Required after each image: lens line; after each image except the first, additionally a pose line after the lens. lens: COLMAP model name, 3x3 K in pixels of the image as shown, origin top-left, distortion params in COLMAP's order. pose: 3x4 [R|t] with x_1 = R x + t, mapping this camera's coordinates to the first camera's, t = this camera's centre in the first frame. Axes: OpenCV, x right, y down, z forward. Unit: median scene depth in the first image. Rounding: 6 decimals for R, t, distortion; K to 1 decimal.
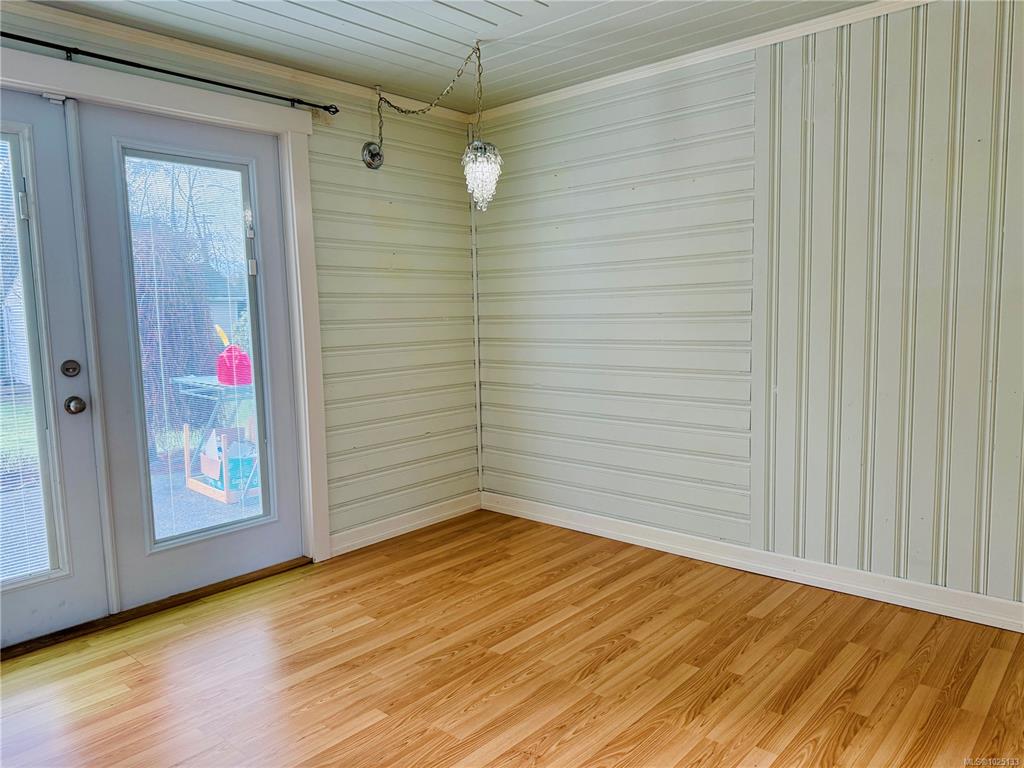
lens RADIAL K [[715.5, 0, 512.0], [0, 715.5, 384.0], [0, 0, 1]] dist [0.105548, -0.153002]
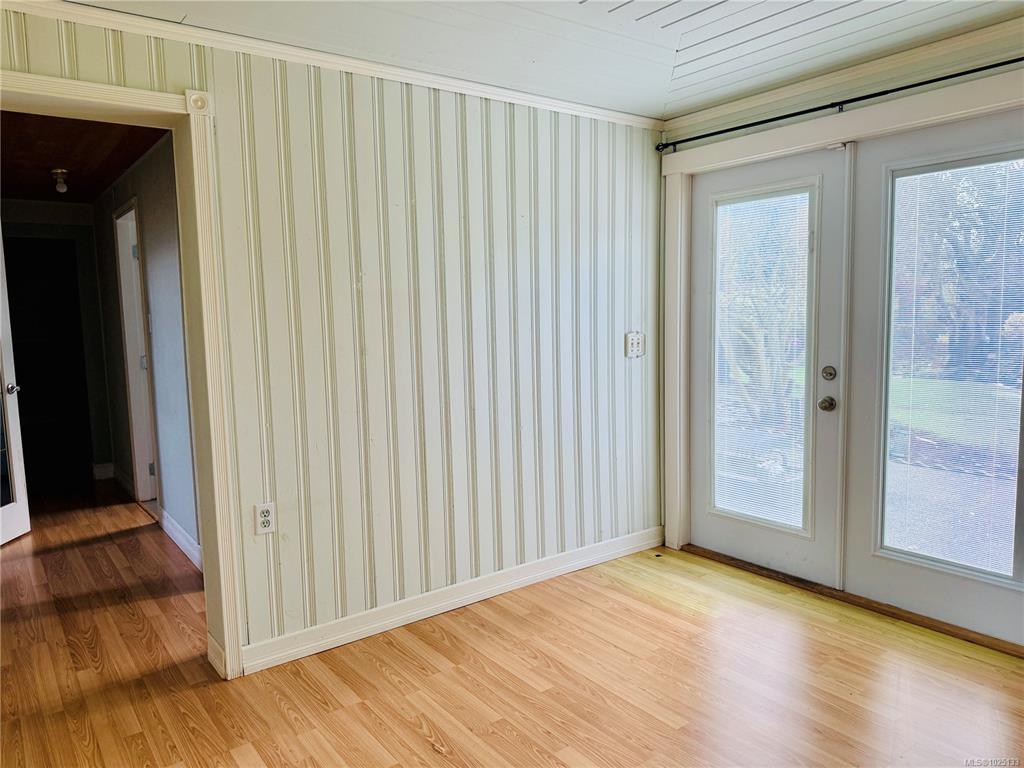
lens RADIAL K [[715.5, 0, 512.0], [0, 715.5, 384.0], [0, 0, 1]] dist [0.105548, -0.153002]
pose [[-0.230901, 0.114021, -0.966273, 0.650645], [-0.071226, 0.988464, 0.133659, -0.122136], [0.970367, 0.099686, -0.220116, 0.729181]]
